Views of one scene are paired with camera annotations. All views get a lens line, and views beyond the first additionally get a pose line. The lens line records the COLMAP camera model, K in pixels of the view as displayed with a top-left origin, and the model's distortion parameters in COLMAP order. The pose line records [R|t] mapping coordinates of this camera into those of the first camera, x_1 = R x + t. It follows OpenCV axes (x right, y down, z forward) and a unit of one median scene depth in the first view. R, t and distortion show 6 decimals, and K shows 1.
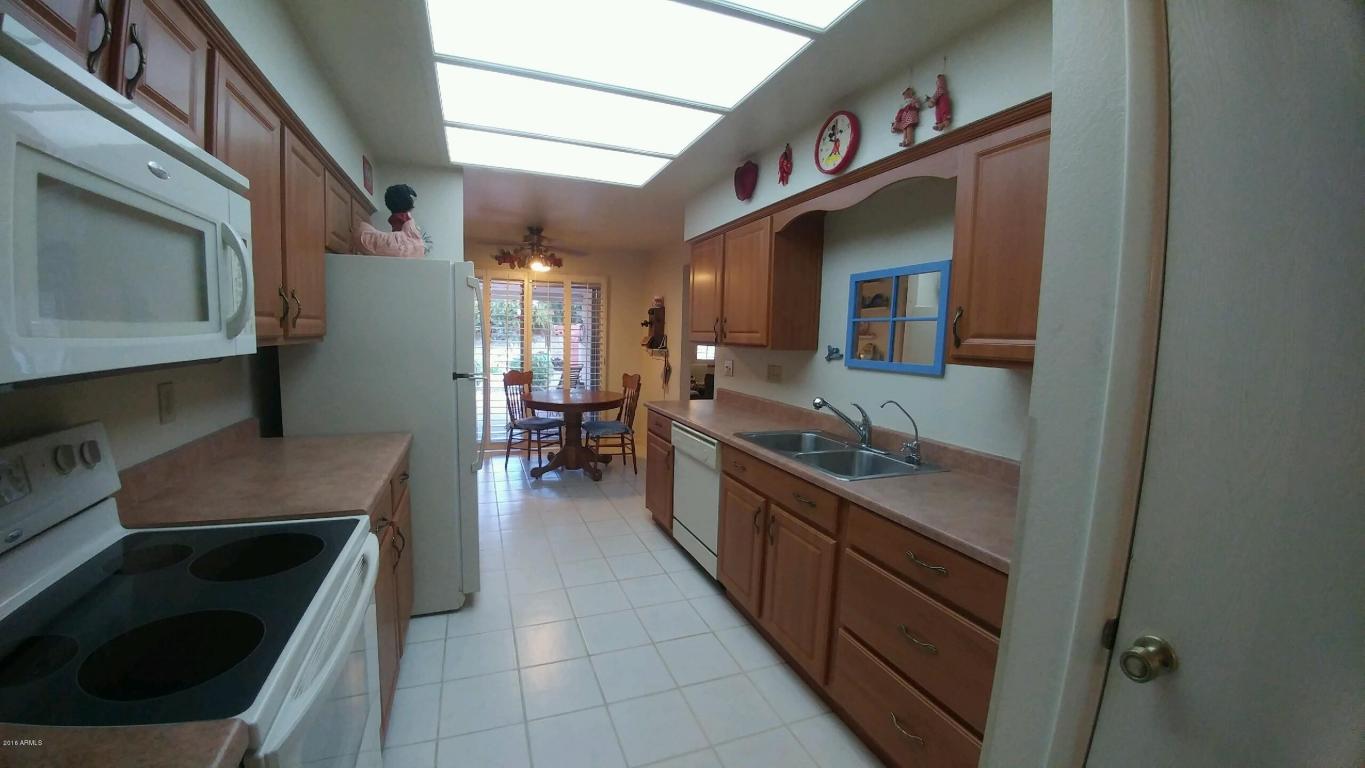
lens RADIAL K [[526.4, 0, 691.5], [0, 526.4, 385.9], [0, 0, 1]] dist [-0.051773, -0.003454]
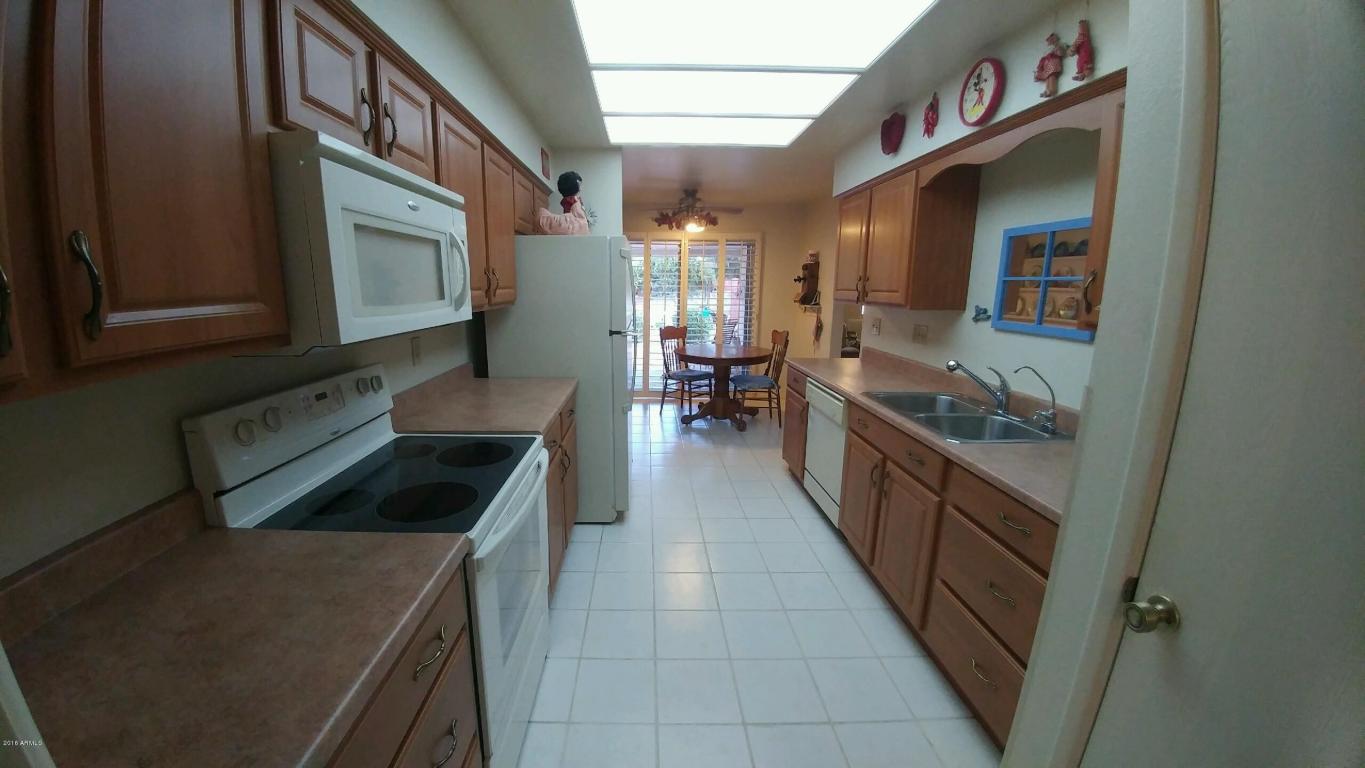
lens RADIAL K [[526.4, 0, 677.2], [0, 526.4, 391.6], [0, 0, 1]] dist [-0.051773, -0.003454]
pose [[0.946590, 0.050290, -0.318495, 0.086503], [-0.019063, 0.994763, 0.100416, -0.008800], [0.321877, -0.088982, 0.942591, -0.113075]]
